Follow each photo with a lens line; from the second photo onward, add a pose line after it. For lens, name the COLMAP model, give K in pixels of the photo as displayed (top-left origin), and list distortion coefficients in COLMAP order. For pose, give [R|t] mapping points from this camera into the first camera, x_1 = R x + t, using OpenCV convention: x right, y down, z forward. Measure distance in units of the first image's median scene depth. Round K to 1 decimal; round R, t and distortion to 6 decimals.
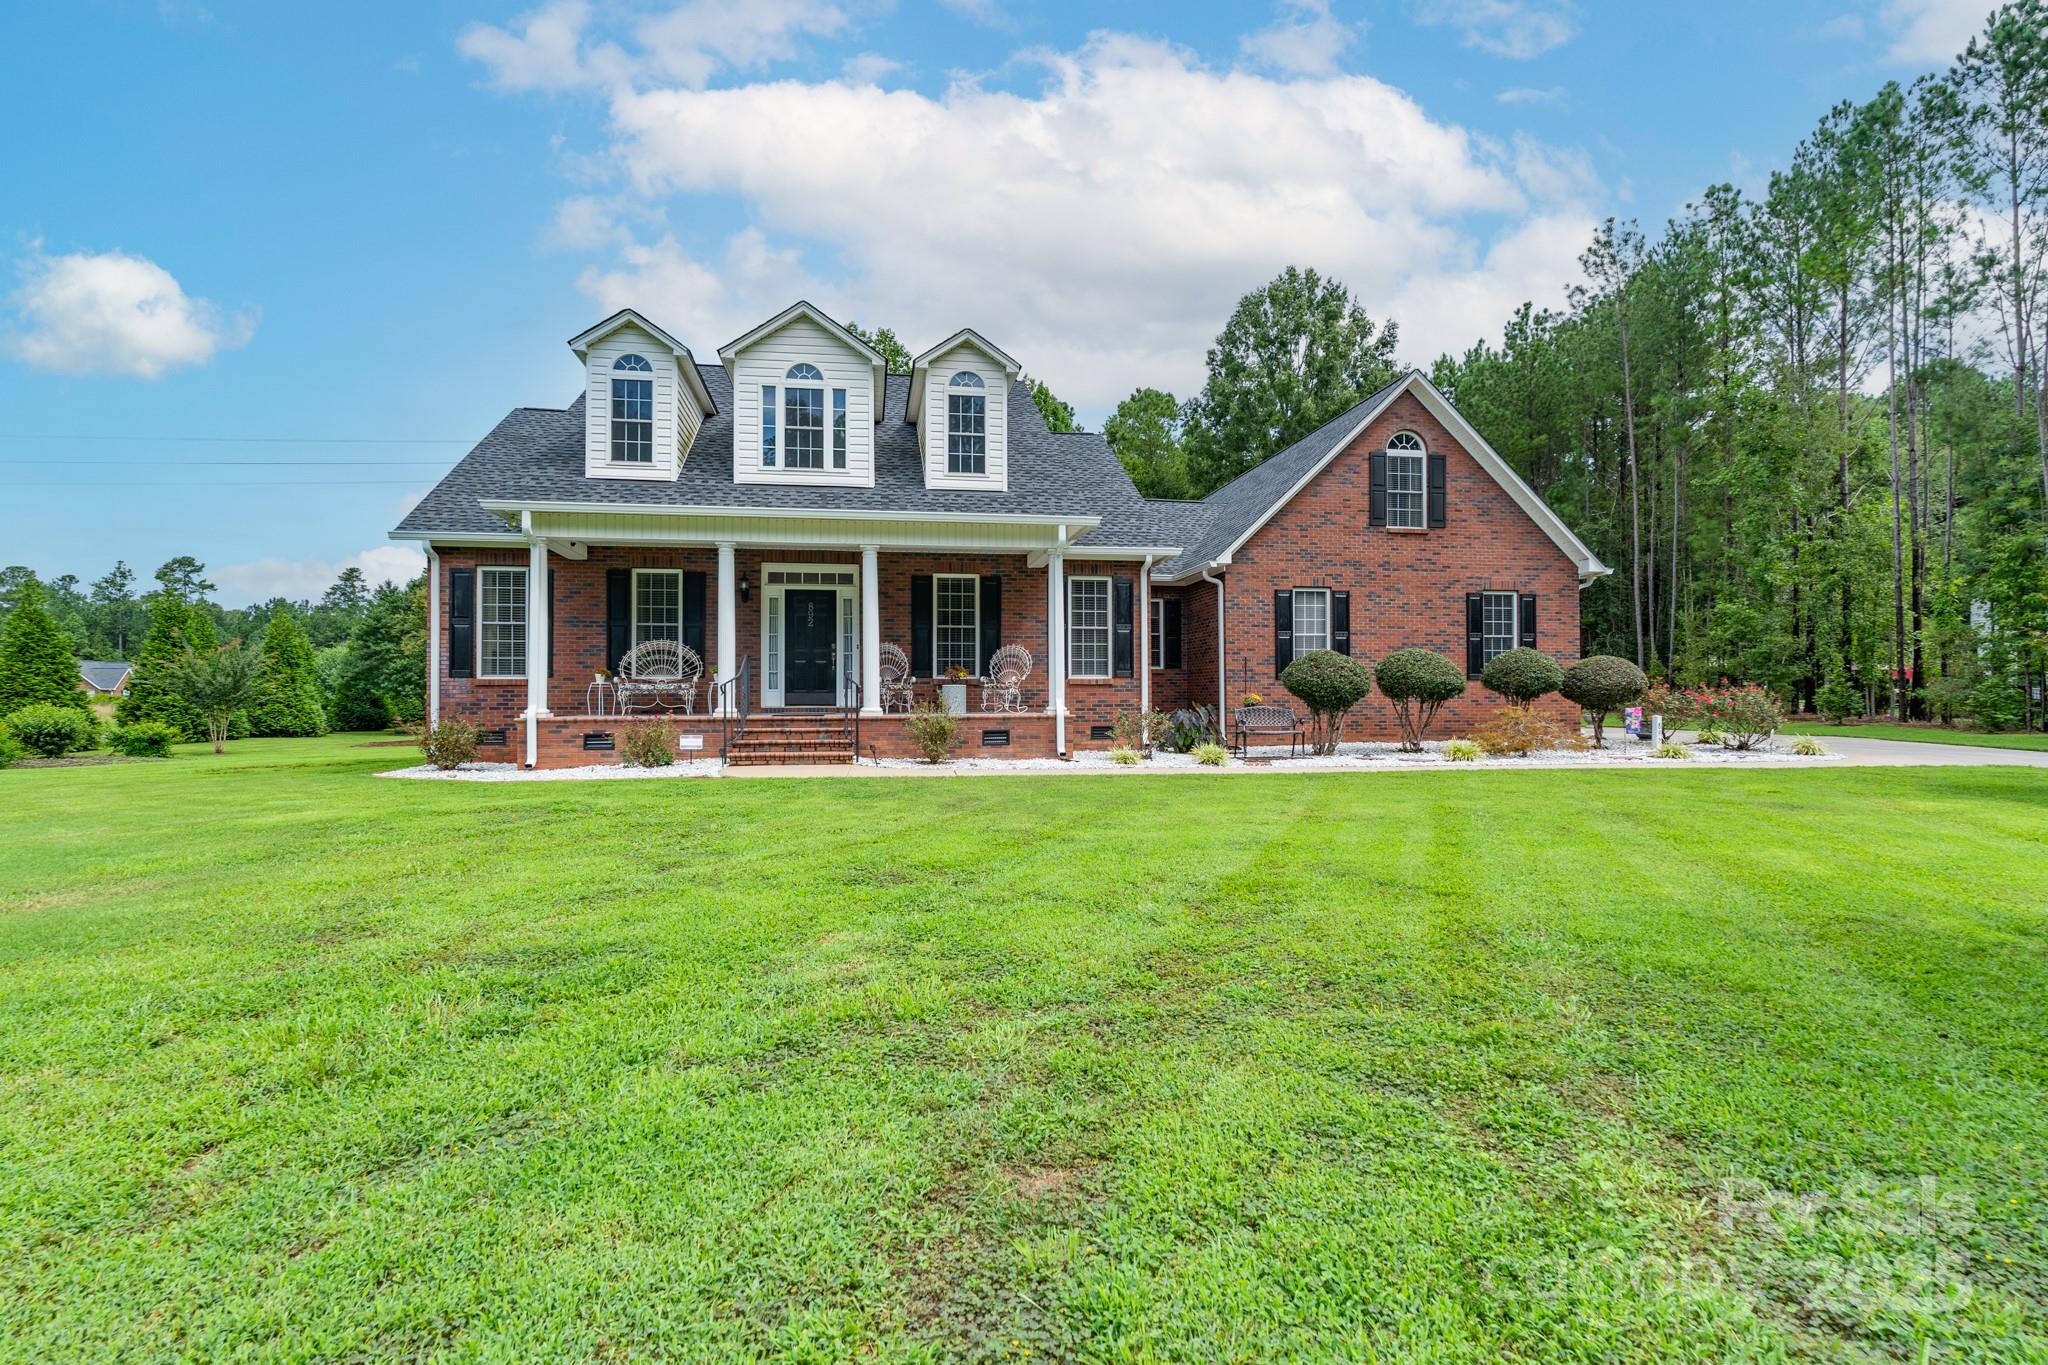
lens RADIAL K [[922.9, 0, 966.6], [0, 922.9, 692.7], [0, 0, 1]] dist [-0.006944, 0.001984]
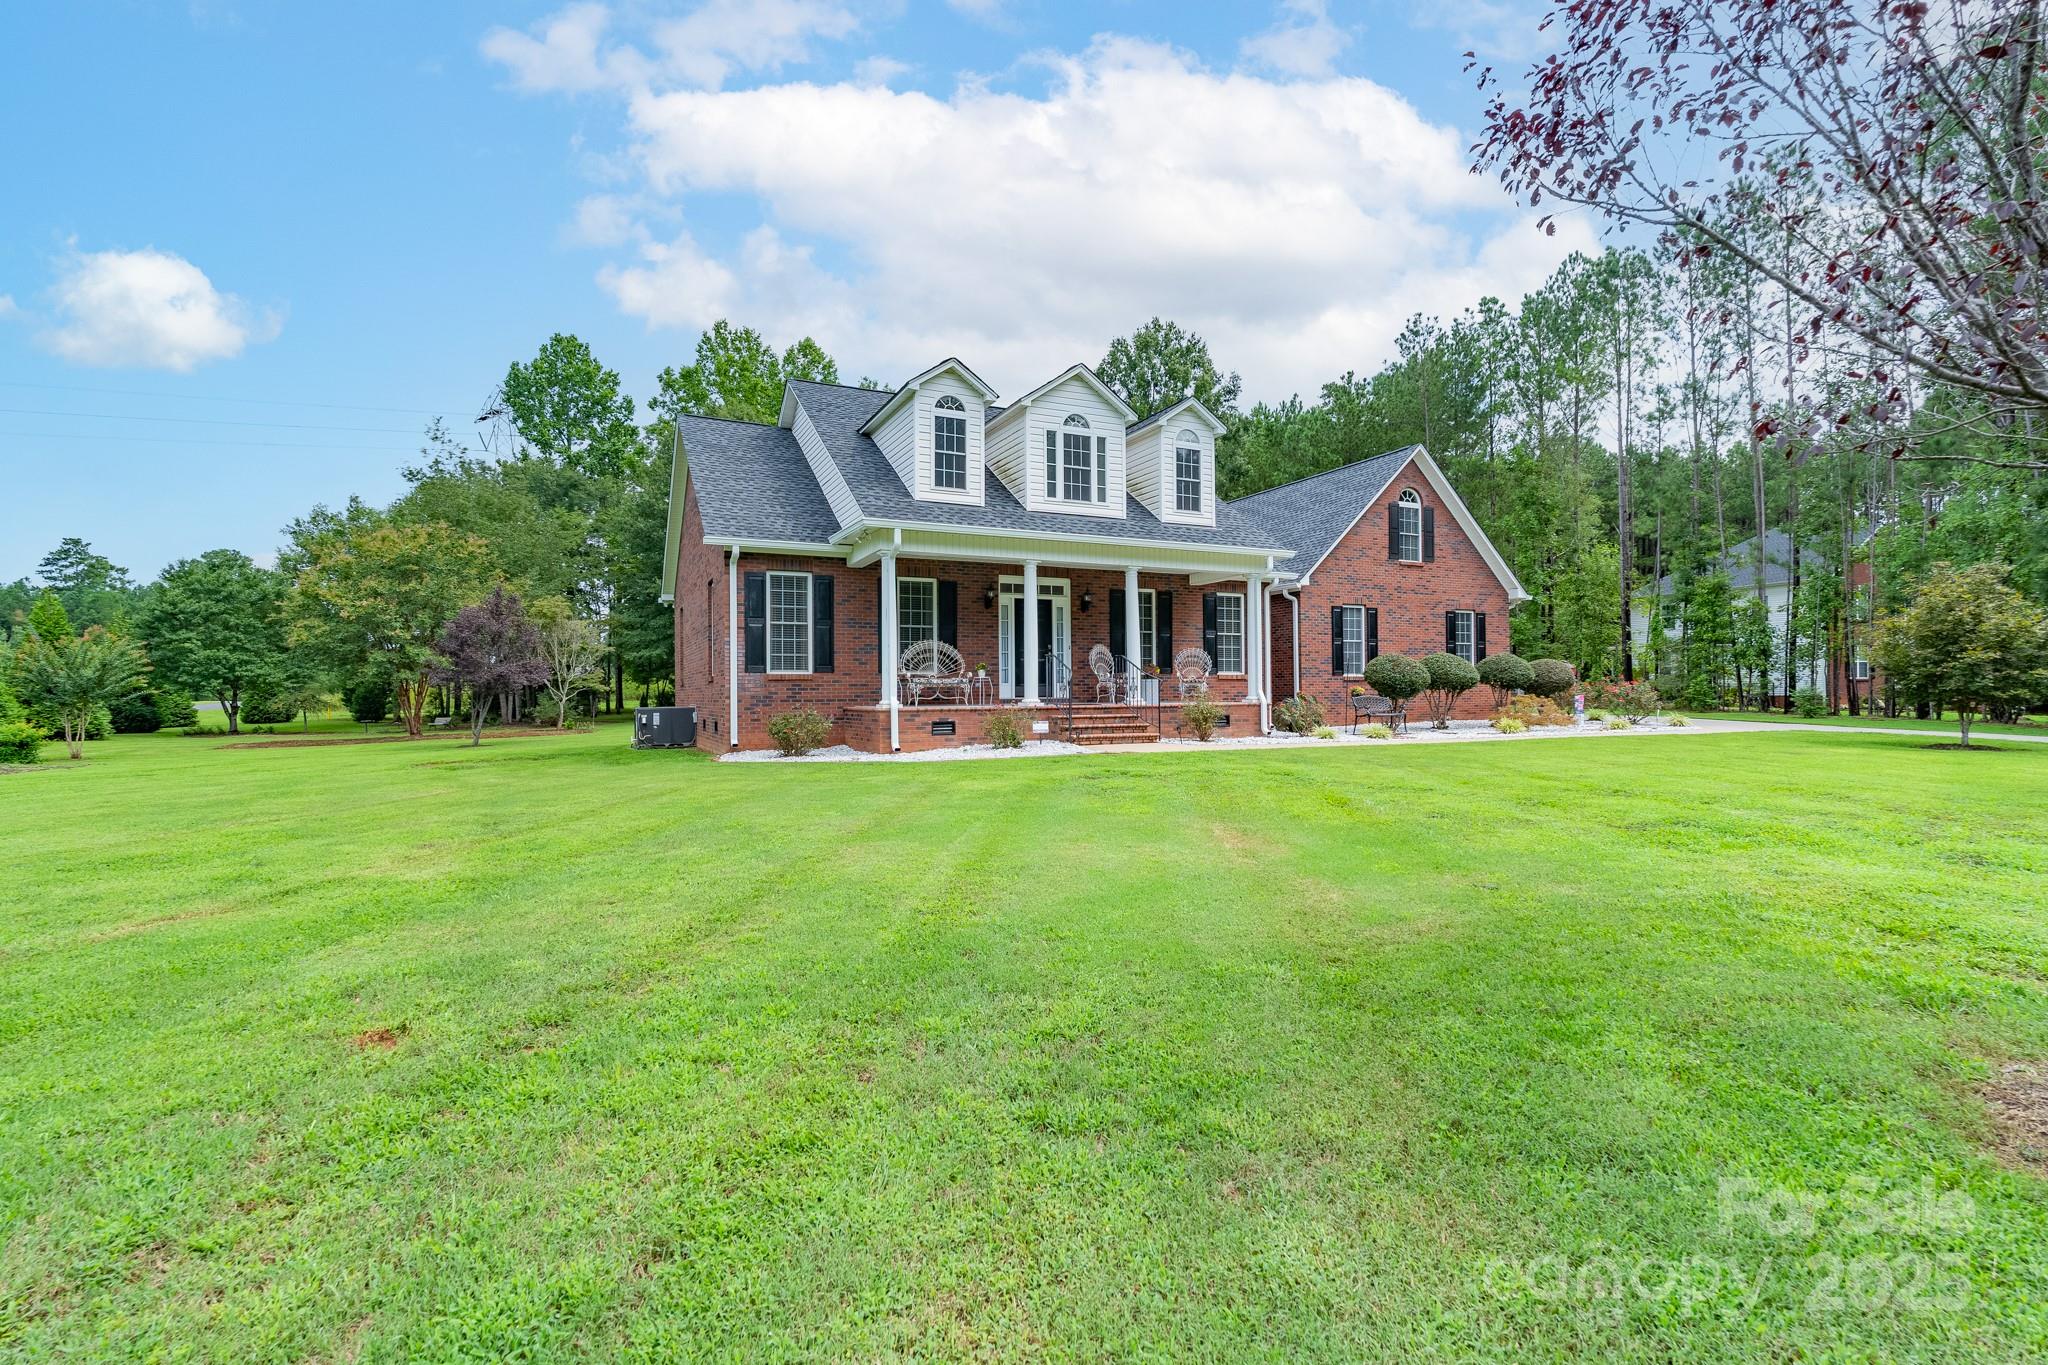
lens RADIAL K [[922.9, 0, 925.9], [0, 922.9, 687.3], [0, 0, 1]] dist [-0.006944, 0.001984]
pose [[0.964053, -0.001381, 0.265706, -0.555407], [0.001550, 0.999999, -0.000423, 0.001607], [-0.265705, 0.000820, 0.964054, -0.092412]]
